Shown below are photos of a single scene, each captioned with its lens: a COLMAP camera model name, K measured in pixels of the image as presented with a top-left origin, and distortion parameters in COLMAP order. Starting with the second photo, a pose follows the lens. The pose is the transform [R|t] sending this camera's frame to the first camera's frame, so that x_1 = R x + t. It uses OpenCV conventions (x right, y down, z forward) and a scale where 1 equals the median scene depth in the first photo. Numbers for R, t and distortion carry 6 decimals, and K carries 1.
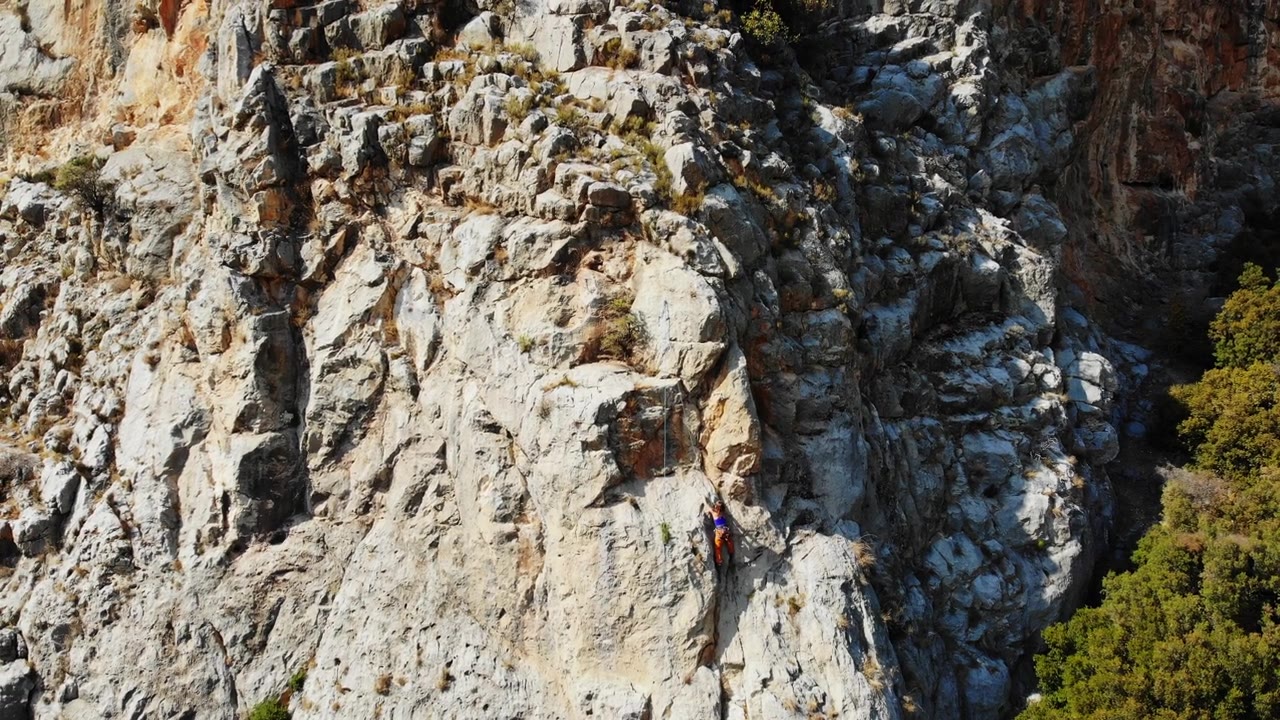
lens RADIAL K [[978.2, 0, 643.1], [0, 978.2, 357.9], [0, 0, 1]] dist [0.168986, -0.429388]
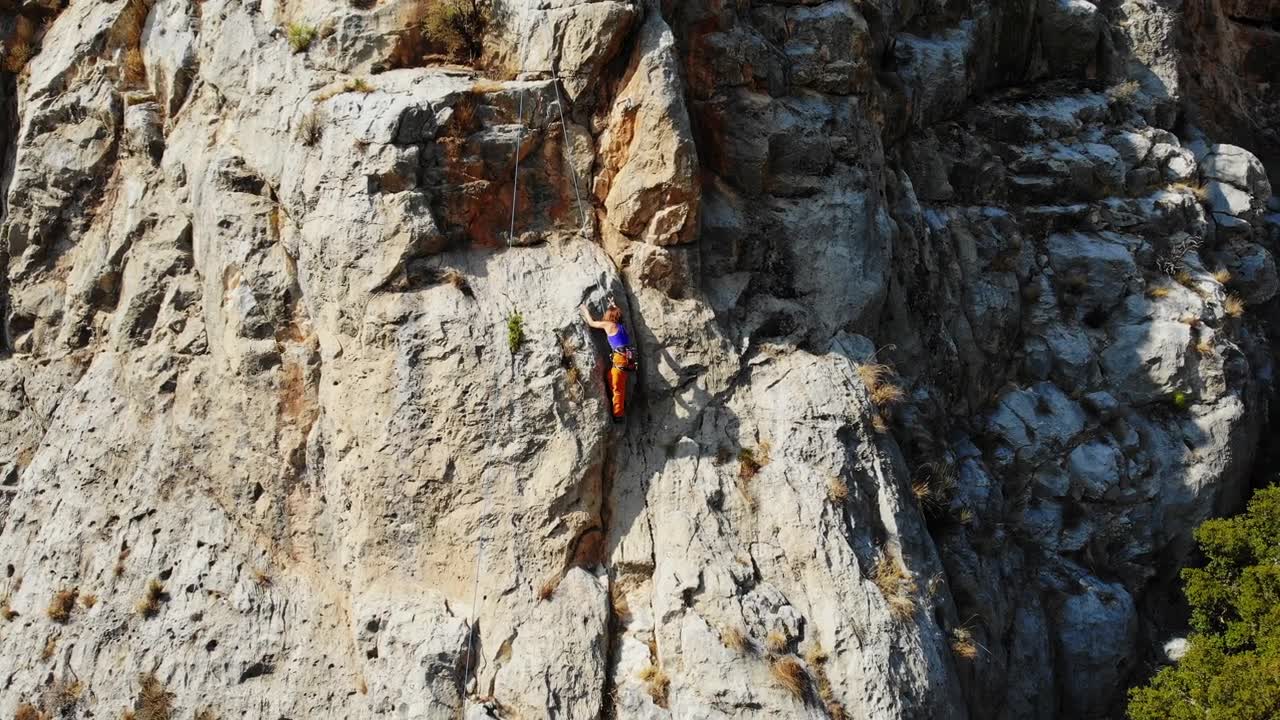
lens RADIAL K [[982.2, 0, 641.8], [0, 982.2, 360.2], [0, 0, 1]] dist [0.093864, -0.228136]
pose [[0.999104, -0.002146, -0.042259, 0.101802], [0.002430, 0.999975, 0.006666, 0.166767], [0.042243, -0.006763, 0.999084, 0.400651]]
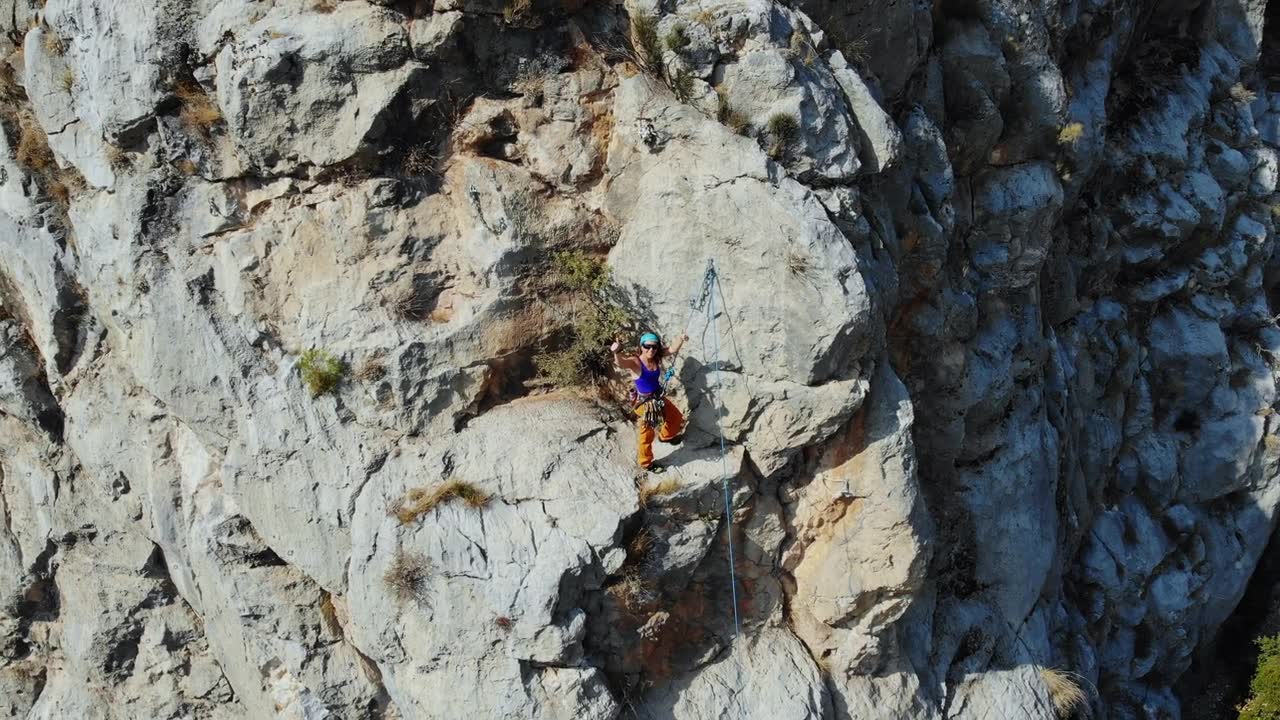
lens RADIAL K [[977.4, 0, 637.1], [0, 977.4, 361.3], [0, 0, 1]] dist [0.068432, -0.169189]
pose [[0.978200, -0.102976, 0.180336, -0.067985], [0.000886, 0.870457, 0.492244, -0.191594], [-0.207664, -0.481353, 0.851572, 0.634991]]
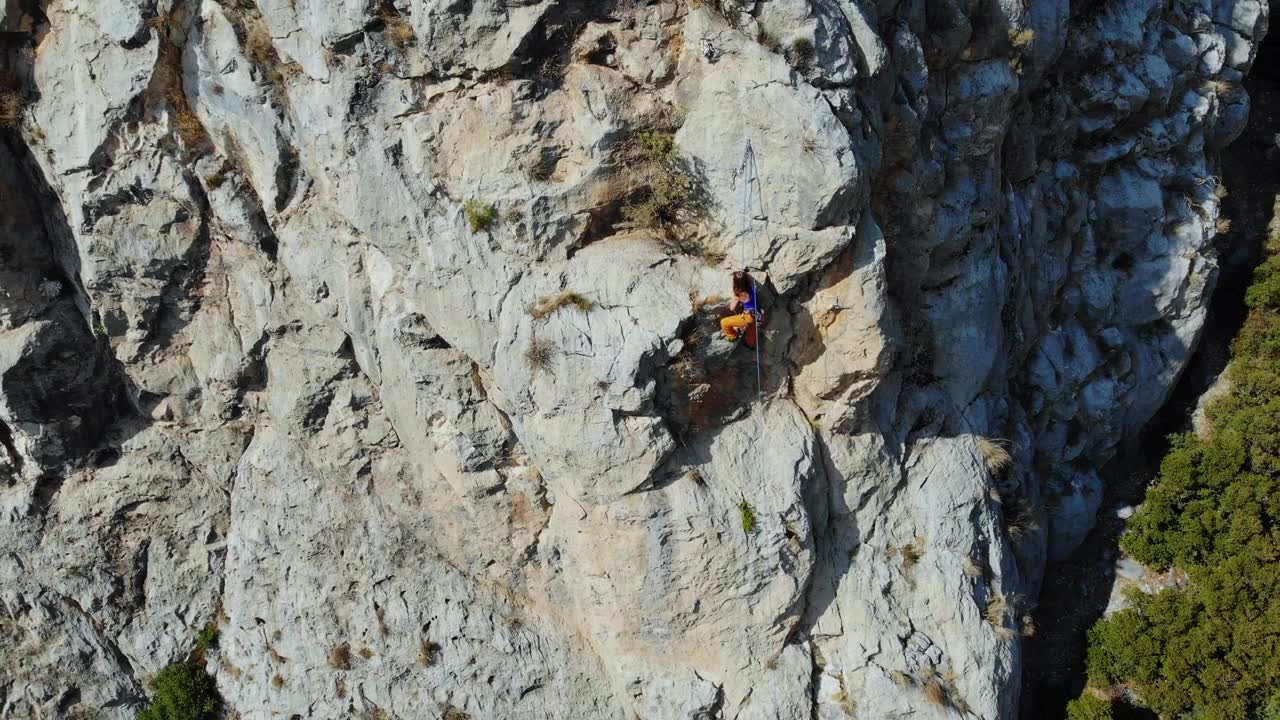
lens RADIAL K [[982.2, 0, 641.8], [0, 982.2, 360.2], [0, 0, 1]] dist [0.093864, -0.228136]
pose [[0.982960, -0.113397, 0.144673, -0.114660], [-0.001951, 0.780565, 0.625072, -0.278408], [-0.183808, -0.614703, 0.767043, 0.497191]]
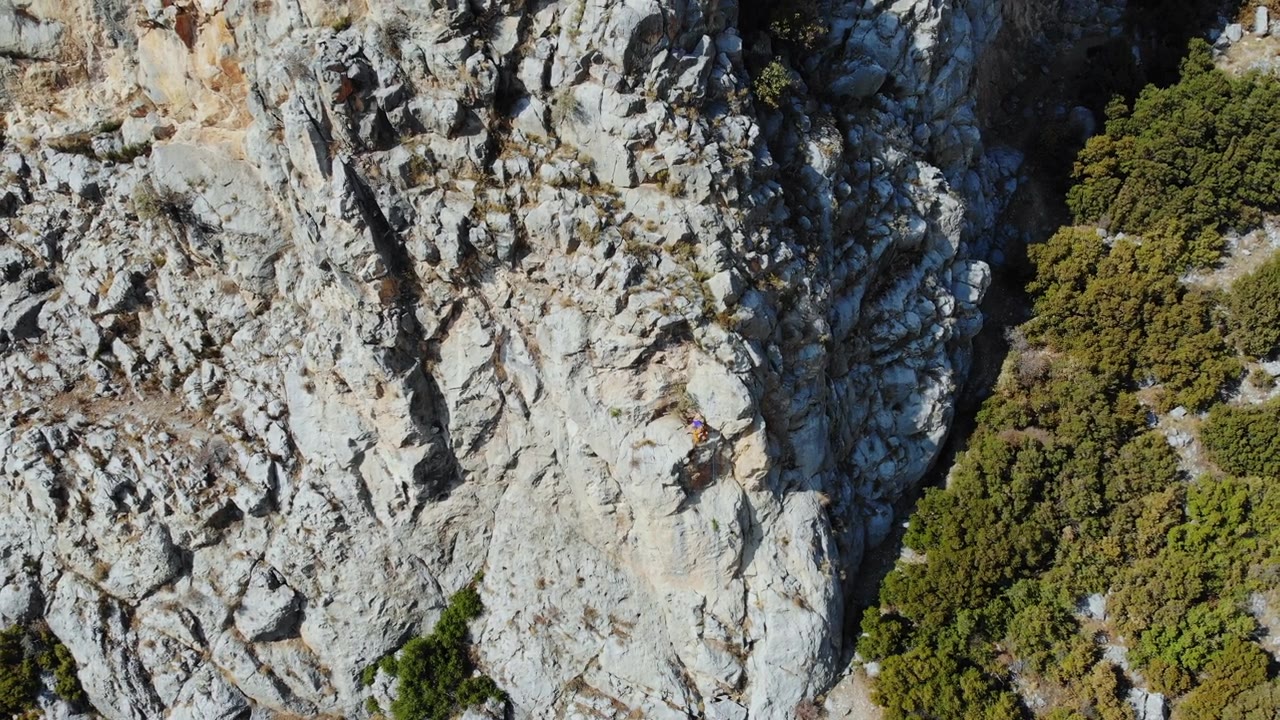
lens RADIAL K [[966.6, 0, 644.4], [0, 966.6, 359.6], [0, 0, 1]] dist [0.260027, -0.751558]
pose [[0.985486, -0.105748, 0.132797, -0.249180], [-0.000301, 0.781183, 0.624302, -0.938138], [-0.169758, -0.615281, 0.769813, -0.070142]]
